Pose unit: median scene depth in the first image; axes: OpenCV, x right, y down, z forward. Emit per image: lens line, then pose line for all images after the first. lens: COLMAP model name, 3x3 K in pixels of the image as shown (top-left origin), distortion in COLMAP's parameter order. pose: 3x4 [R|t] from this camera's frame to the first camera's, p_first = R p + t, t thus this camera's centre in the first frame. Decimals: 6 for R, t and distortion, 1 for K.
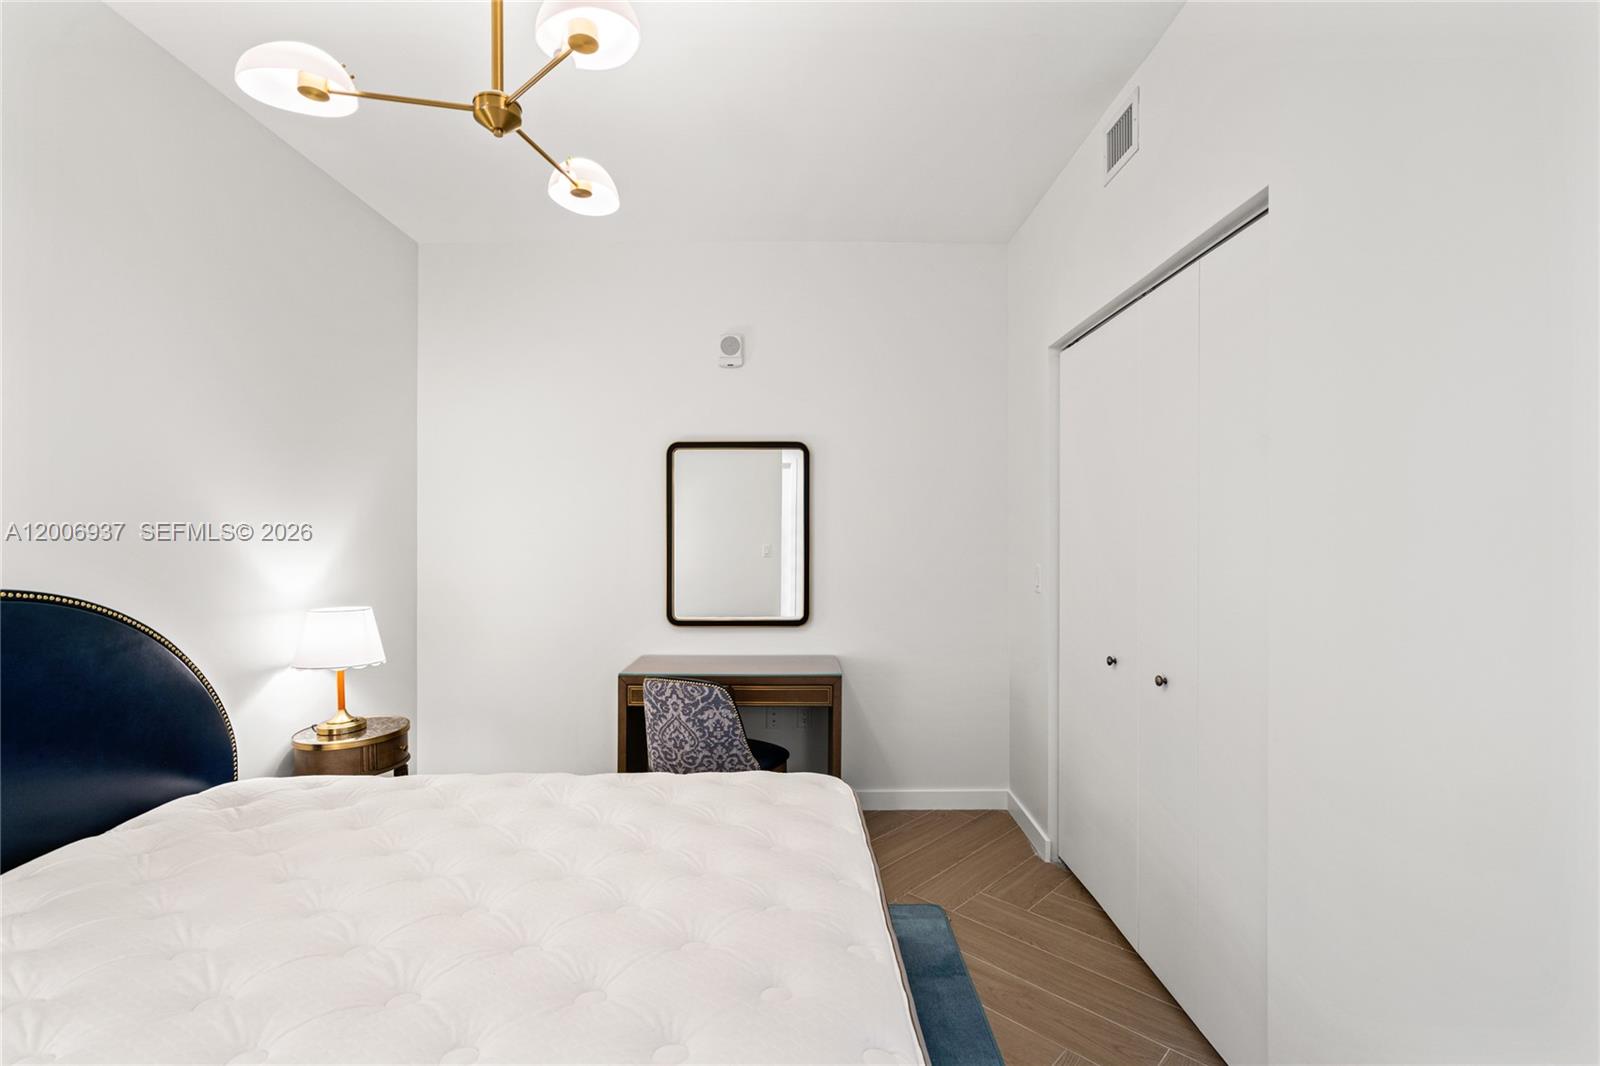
lens RADIAL K [[723.6, 0, 806.4], [0, 723.6, 528.8], [0, 0, 1]] dist [-0.006984, 0.003867]
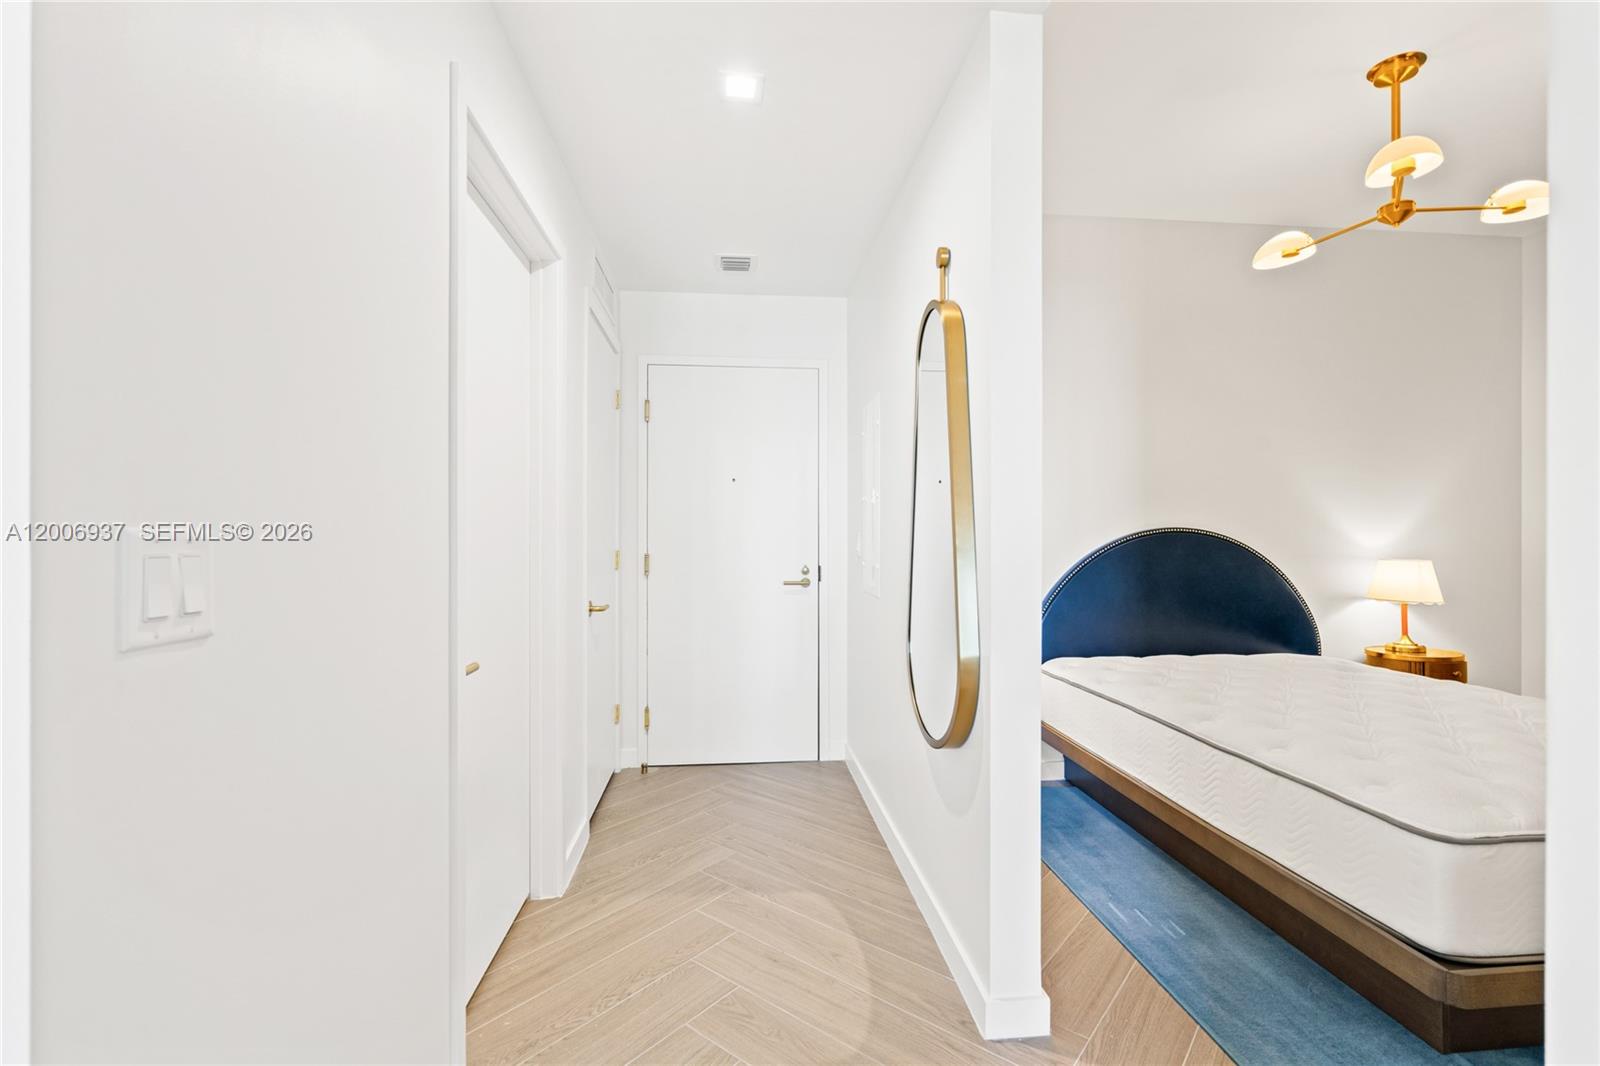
lens RADIAL K [[723.6, 0, 805.7], [0, 723.6, 533.2], [0, 0, 1]] dist [-0.006984, 0.003867]
pose [[0.094113, 0.000210, -0.995562, 0.563679], [0.004359, 0.999990, 0.000623, 0.054956], [0.995552, -0.004398, 0.094111, -0.223666]]
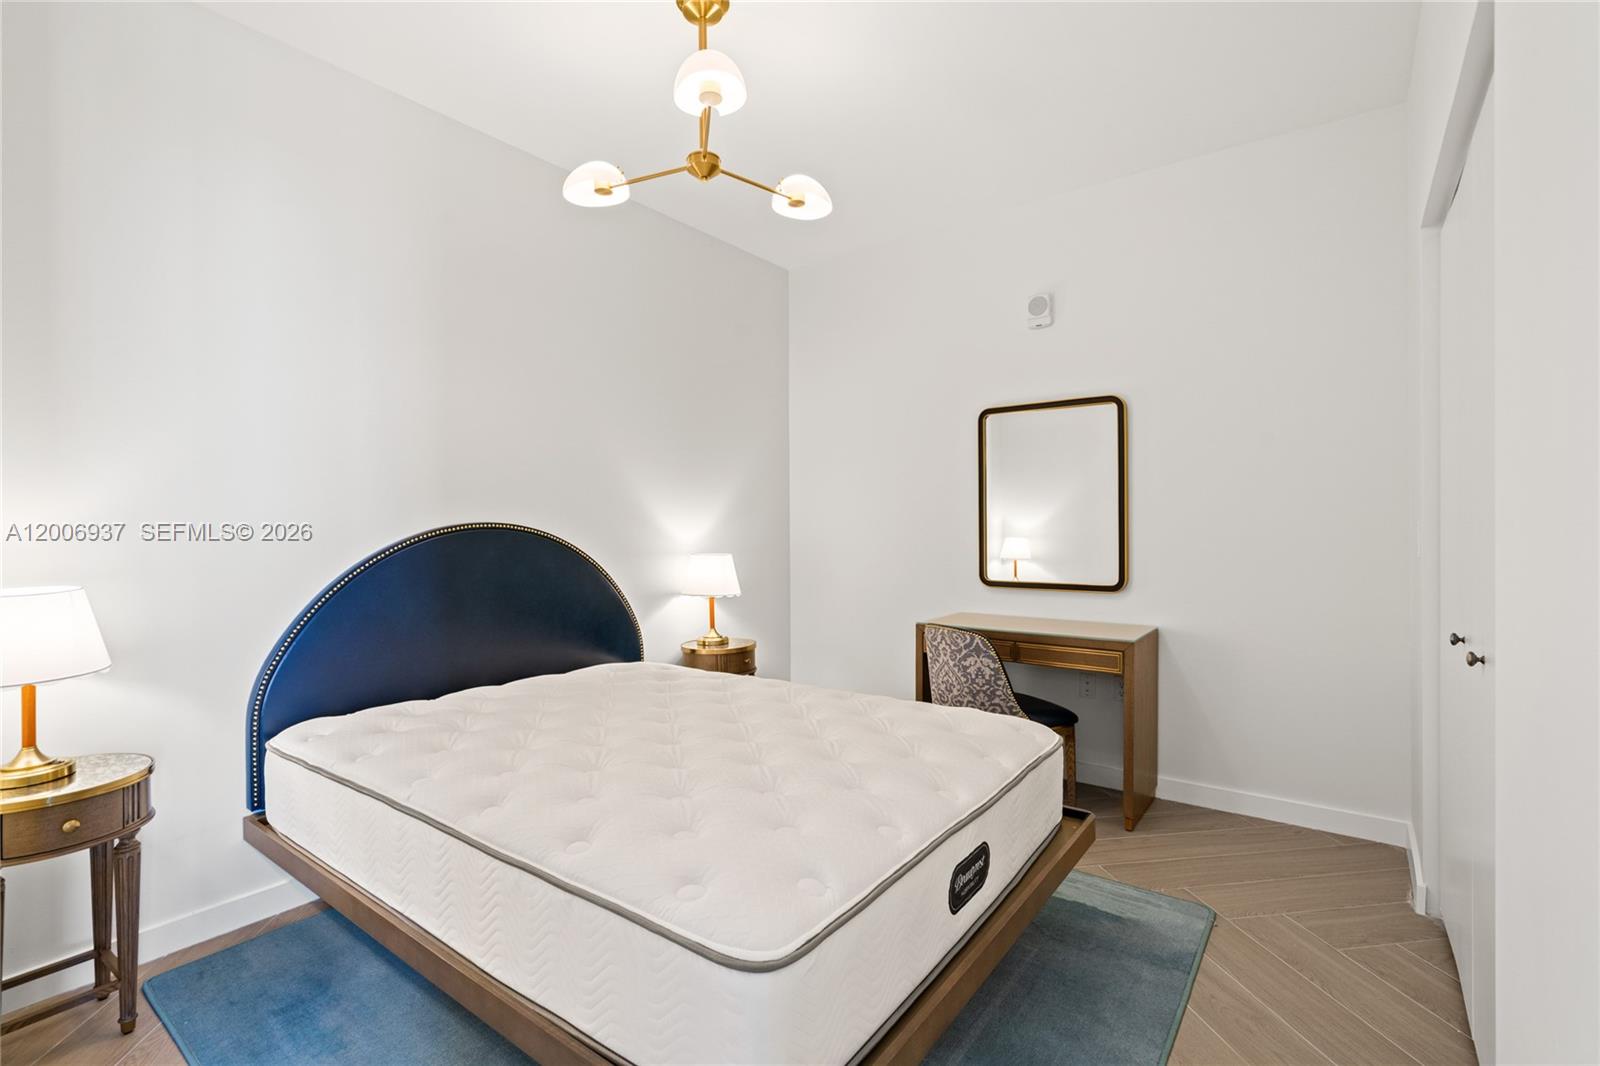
lens RADIAL K [[723.6, 0, 807.7], [0, 723.6, 526.0], [0, 0, 1]] dist [-0.006984, 0.003867]
pose [[0.797611, -0.005433, -0.603148, 0.310388], [0.010027, 0.999941, 0.004252, 0.053229], [0.603089, -0.009439, 0.797618, 0.022853]]
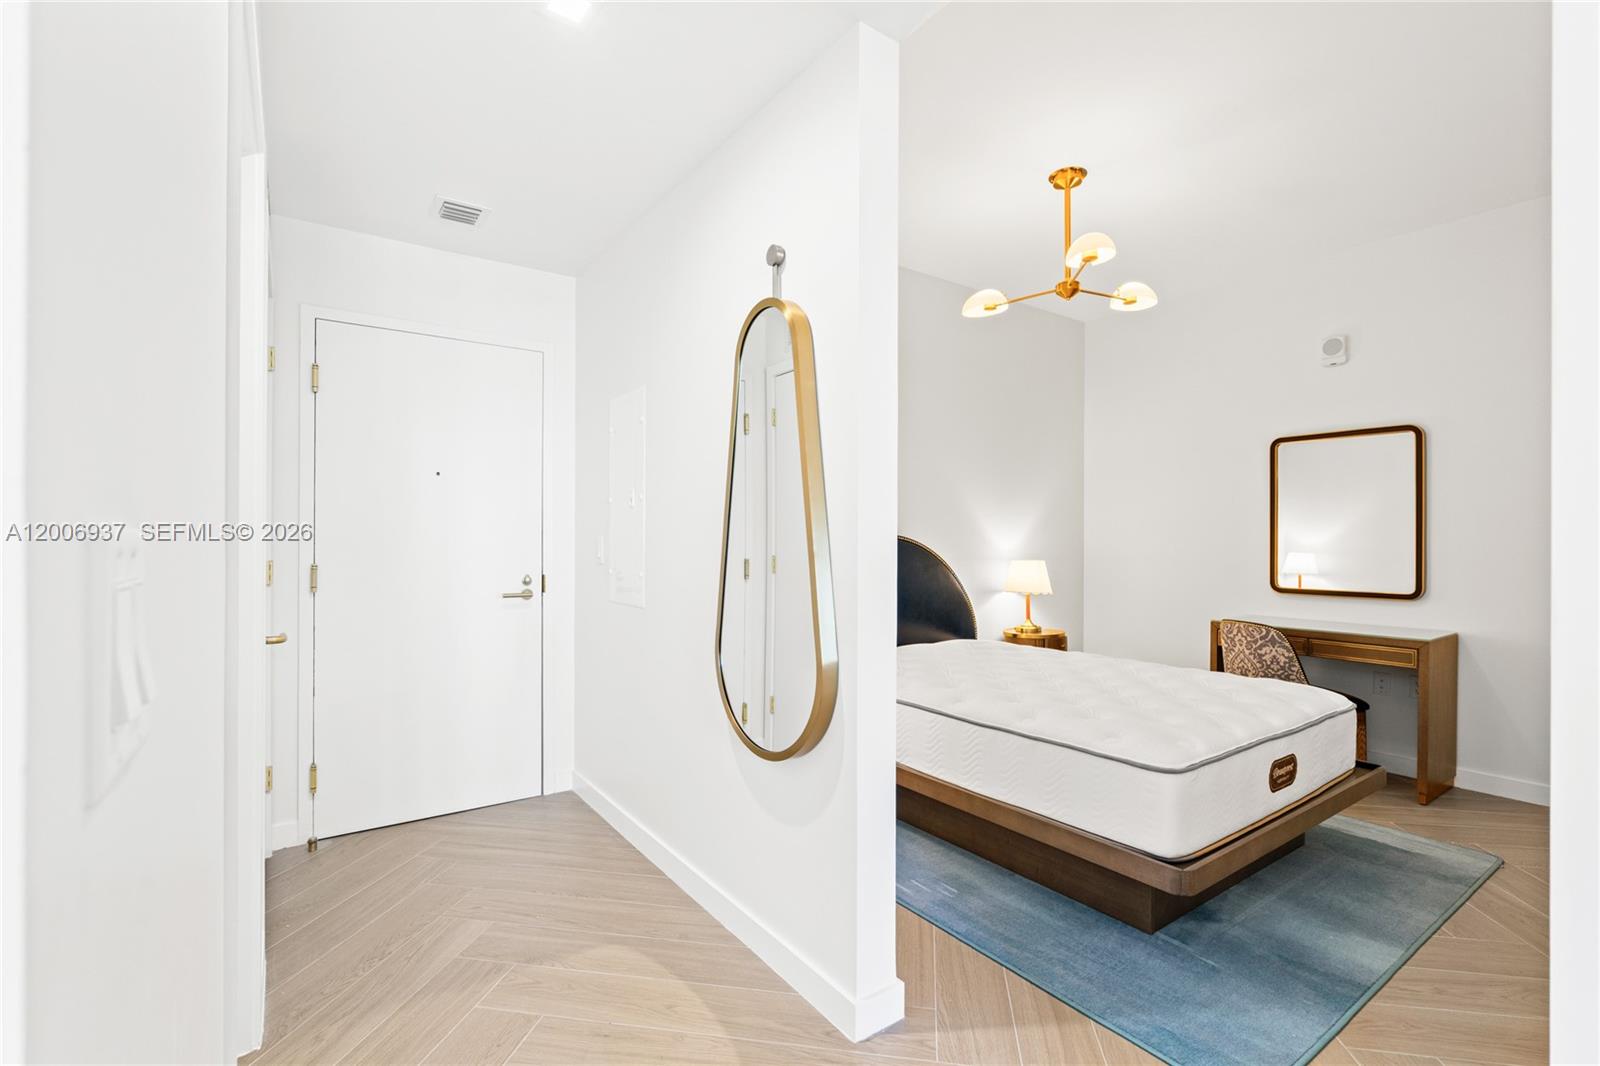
lens RADIAL K [[723.6, 0, 803.6], [0, 723.6, 538.9], [0, 0, 1]] dist [-0.006984, 0.003867]
pose [[0.574941, 0.001898, -0.818193, 0.441779], [0.000692, 0.999996, 0.002806, 0.054265], [0.818195, -0.002180, 0.574937, -0.411314]]
